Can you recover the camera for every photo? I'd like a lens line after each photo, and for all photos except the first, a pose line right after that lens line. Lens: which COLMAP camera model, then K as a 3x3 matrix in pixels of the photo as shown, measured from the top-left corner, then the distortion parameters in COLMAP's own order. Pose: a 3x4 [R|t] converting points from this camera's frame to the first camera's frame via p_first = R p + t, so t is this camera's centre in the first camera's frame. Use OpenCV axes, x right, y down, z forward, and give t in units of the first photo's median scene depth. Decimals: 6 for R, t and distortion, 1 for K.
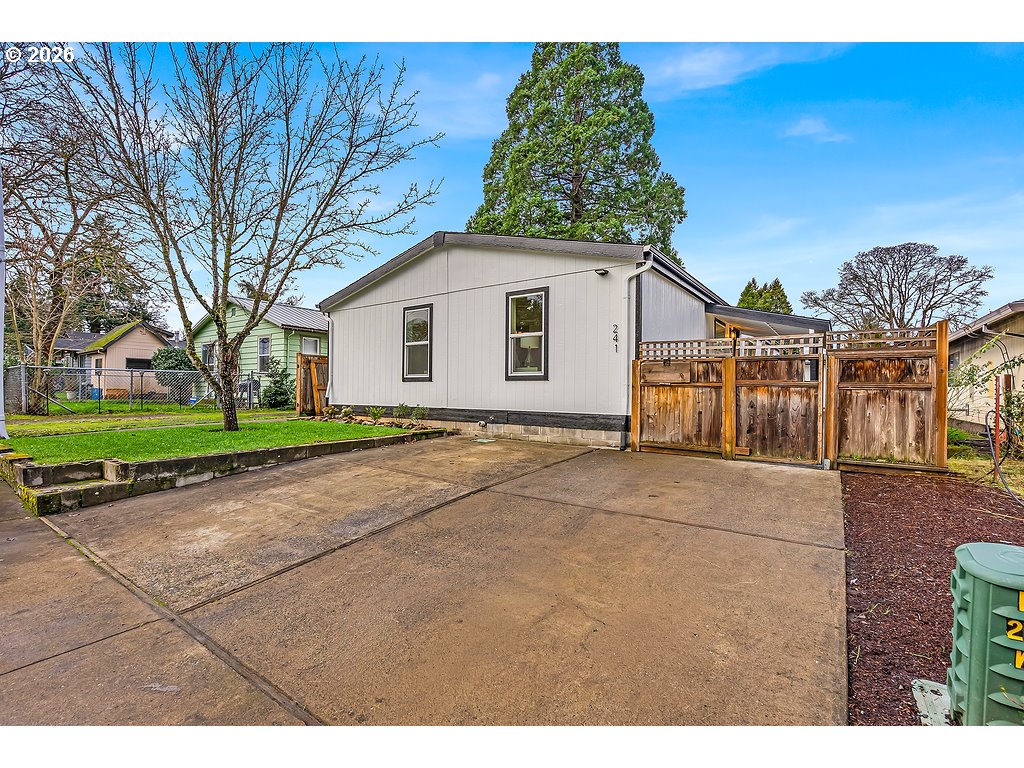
lens RADIAL K [[471.3, 0, 518.1], [0, 471.3, 378.4], [0, 0, 1]] dist [-0.003111, -0.000163]
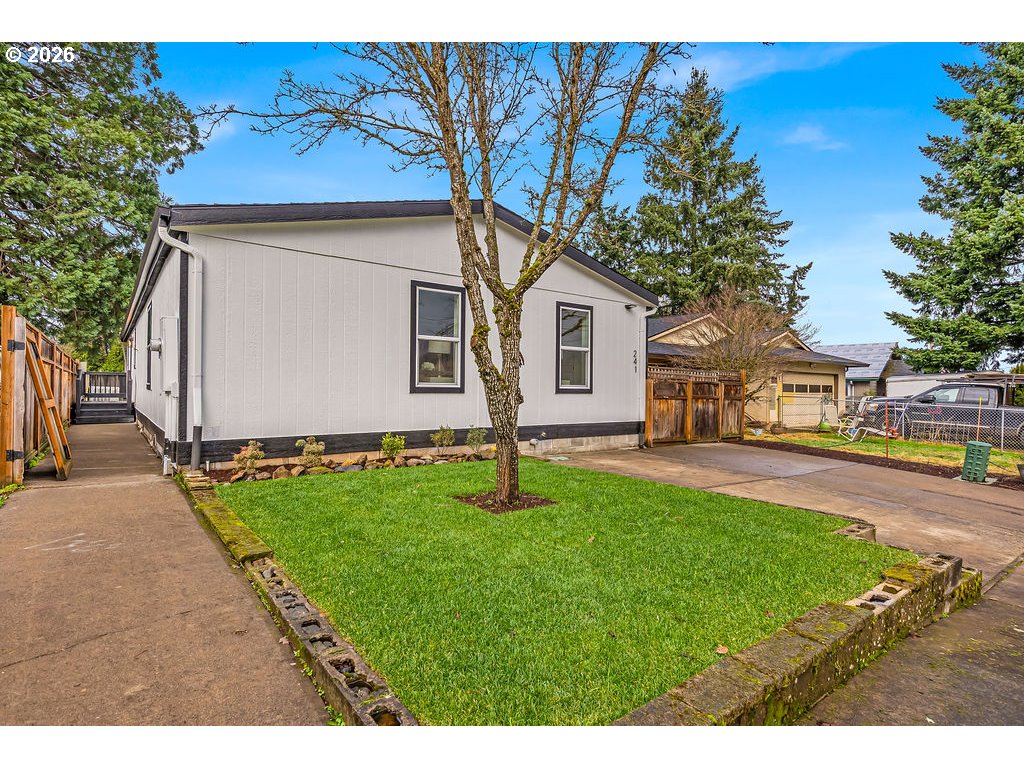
lens RADIAL K [[513.6, 0, 511.1], [0, 513.6, 399.8], [0, 0, 1]] dist [-0.000792, -0.000016]
pose [[0.309516, -0.003323, 0.950888, -1.284840], [-0.012475, 0.999894, 0.007555, 0.013057], [-0.950812, -0.014201, 0.309442, 0.938291]]
